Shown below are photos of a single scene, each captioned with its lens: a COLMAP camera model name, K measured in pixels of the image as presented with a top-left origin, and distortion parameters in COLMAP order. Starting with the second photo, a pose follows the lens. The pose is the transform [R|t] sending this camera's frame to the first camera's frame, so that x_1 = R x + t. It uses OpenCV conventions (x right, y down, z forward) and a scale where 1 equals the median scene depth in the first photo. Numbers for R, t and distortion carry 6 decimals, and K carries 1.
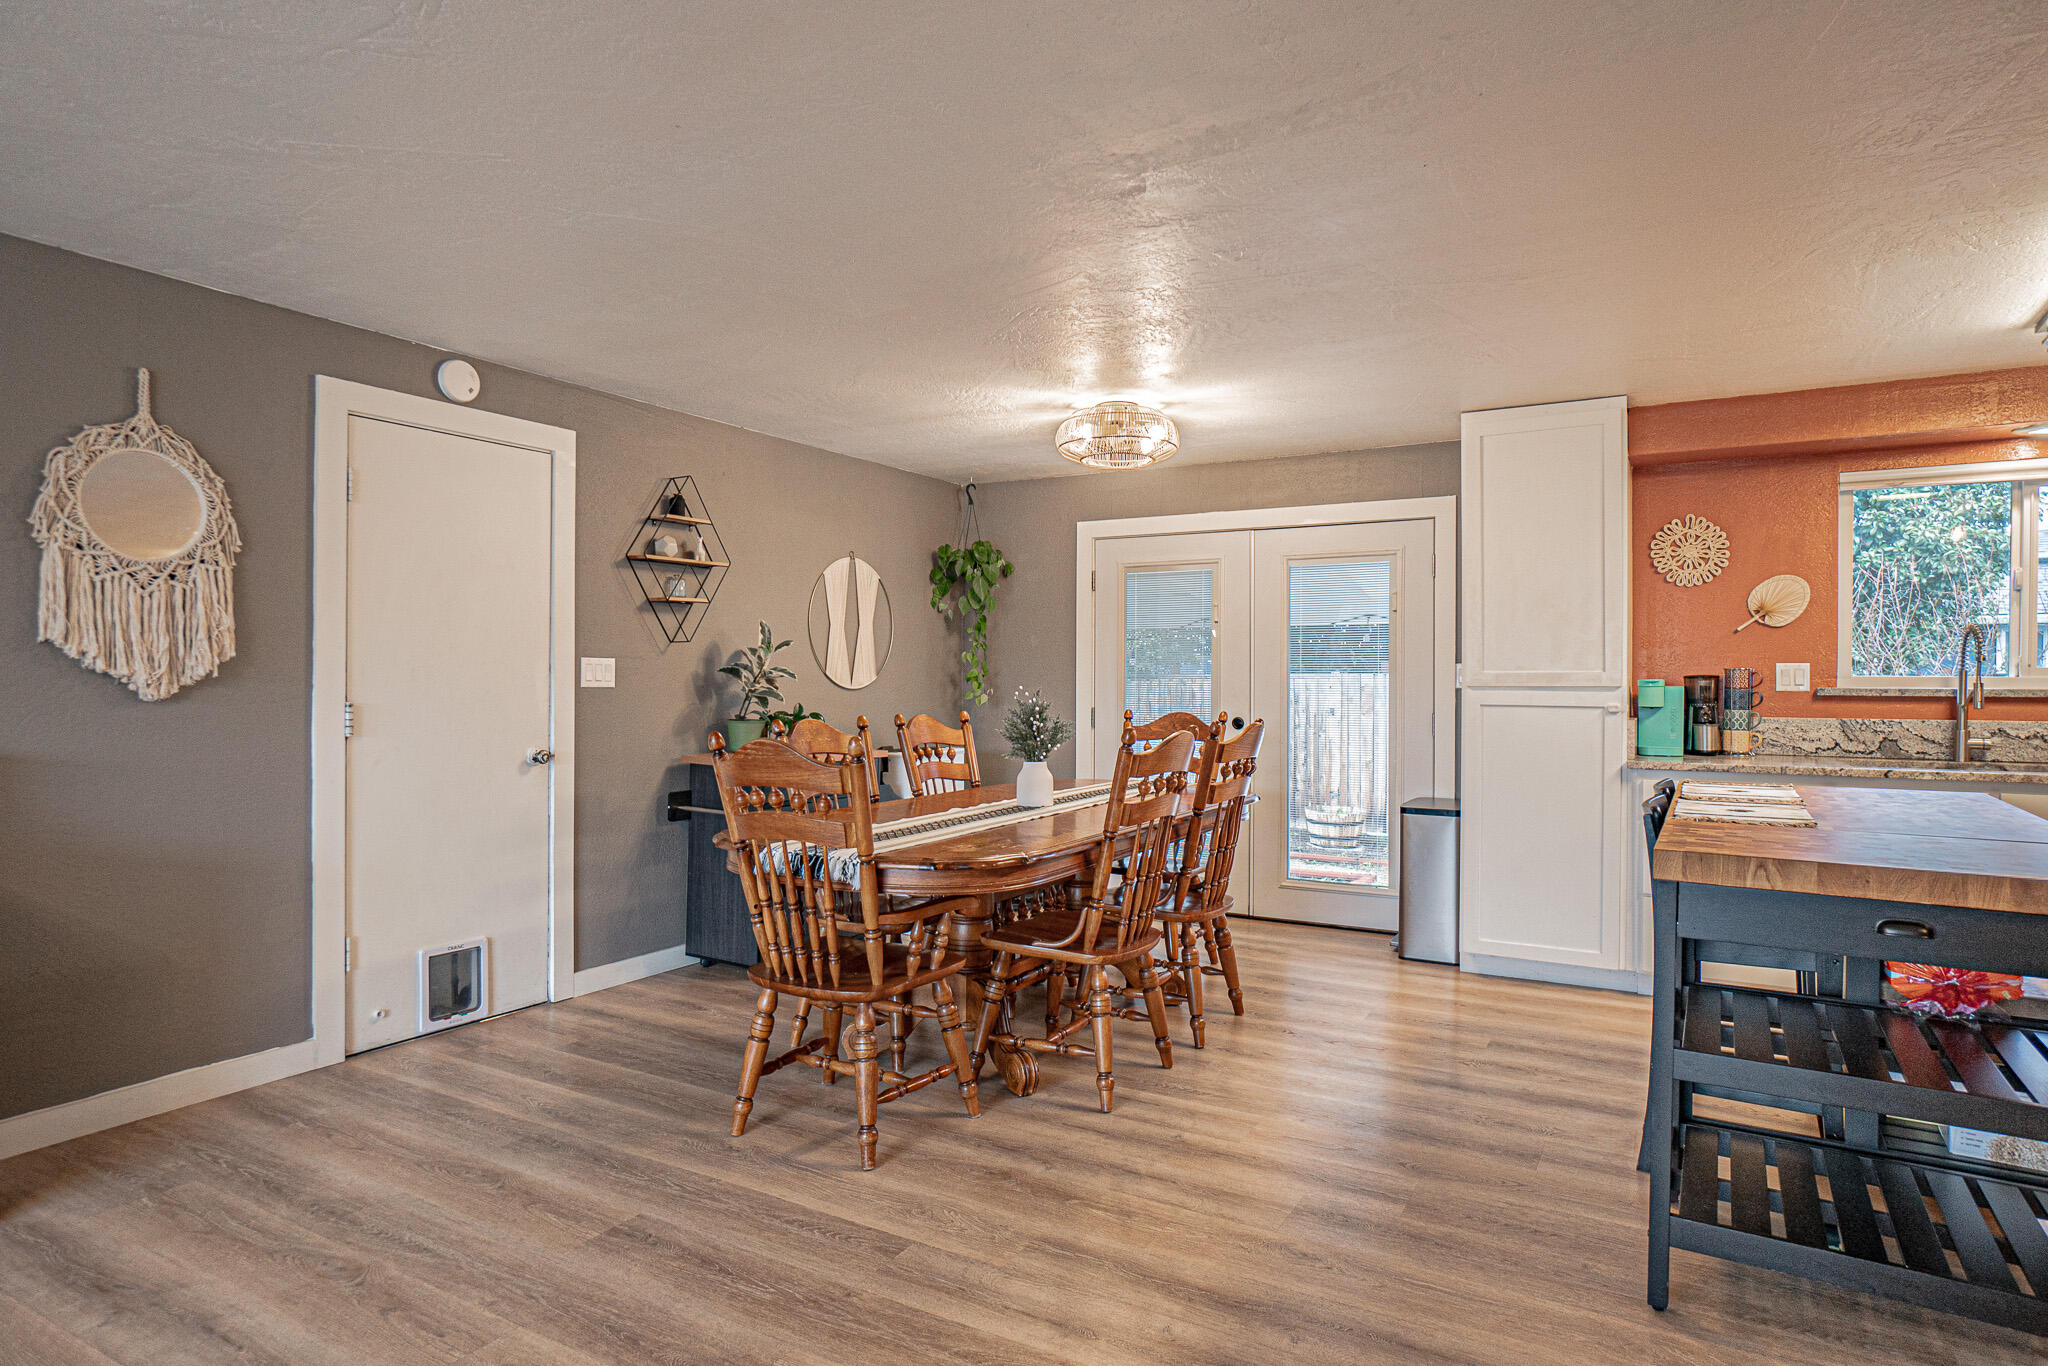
lens RADIAL K [[1108.0, 0, 1023.9], [0, 1108.0, 679.8], [0, 0, 1]] dist [0.002988, 0.000865]
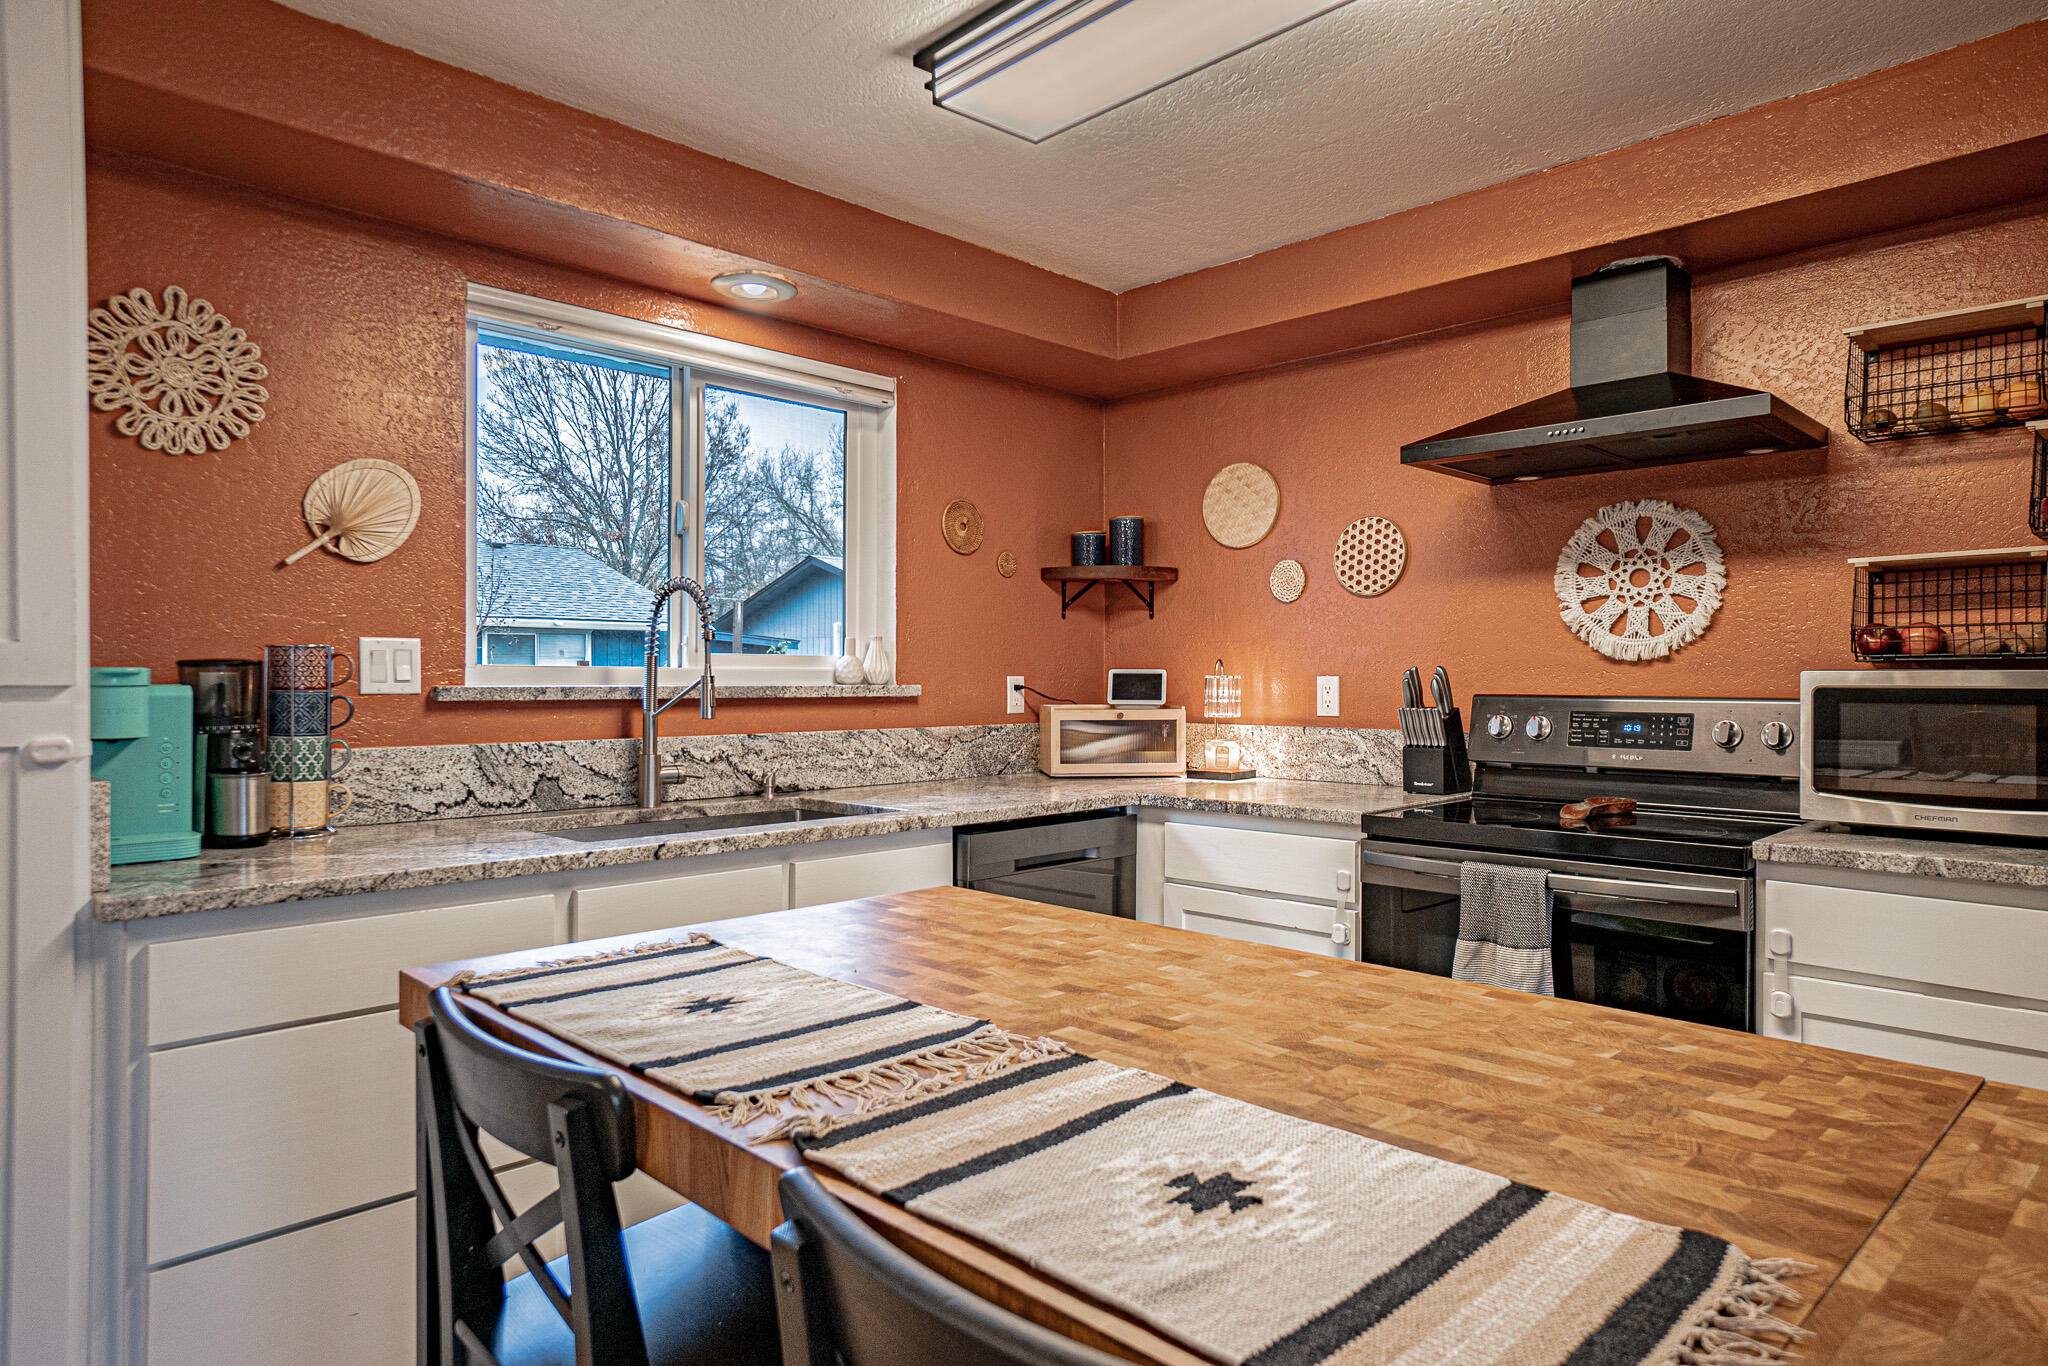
lens RADIAL K [[1201.1, 0, 1027.6], [0, 1201.1, 677.7], [0, 0, 1]] dist [0.008314, 0.001457]
pose [[0.240769, 0.003840, 0.970575, 0.237797], [0.003895, 0.999980, -0.004923, 0.006818], [-0.970575, 0.004966, 0.240749, 0.597587]]
